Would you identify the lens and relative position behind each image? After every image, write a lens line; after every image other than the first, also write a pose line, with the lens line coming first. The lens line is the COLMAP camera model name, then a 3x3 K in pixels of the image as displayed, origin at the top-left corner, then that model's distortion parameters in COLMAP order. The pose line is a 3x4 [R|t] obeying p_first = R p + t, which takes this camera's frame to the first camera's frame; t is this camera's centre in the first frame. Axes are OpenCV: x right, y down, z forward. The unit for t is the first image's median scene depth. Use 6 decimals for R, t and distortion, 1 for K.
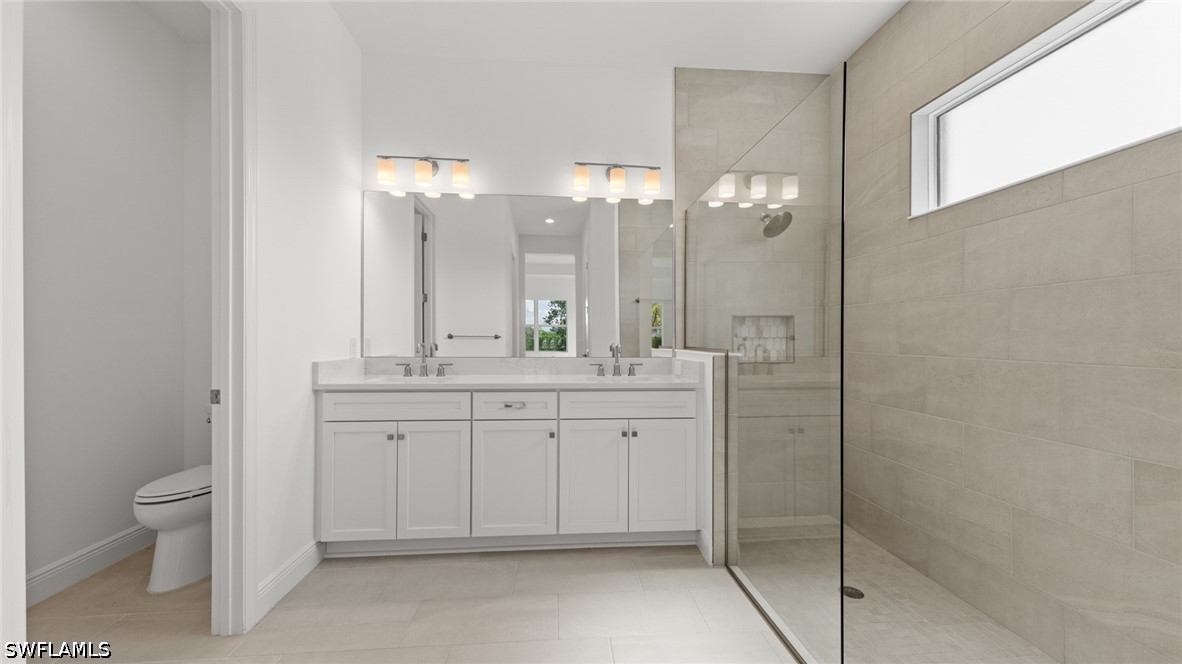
lens RADIAL K [[442.0, 0, 586.2], [0, 442.0, 336.9], [0, 0, 1]] dist [0.006169, 0.000025]
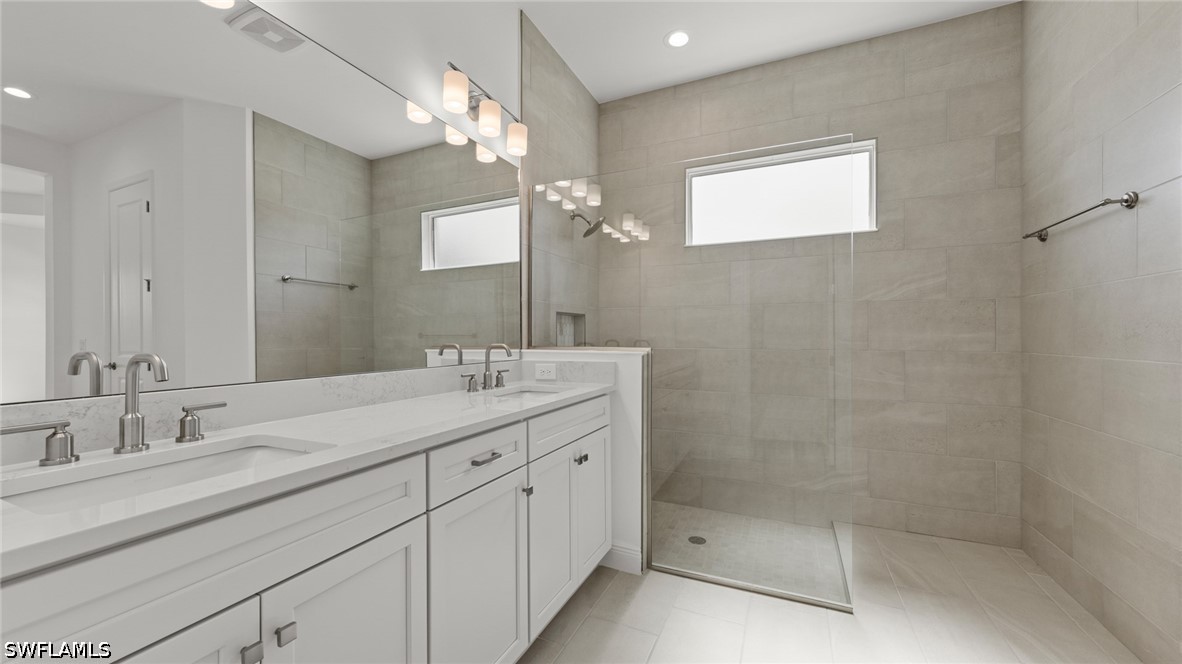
lens RADIAL K [[442.0, 0, 592.5], [0, 442.0, 332.3], [0, 0, 1]] dist [0.006169, 0.000025]
pose [[0.479981, 0.003442, 0.877272, -0.558999], [-0.002221, 0.999994, -0.002708, -0.002647], [-0.877276, -0.000648, 0.479986, 0.585356]]
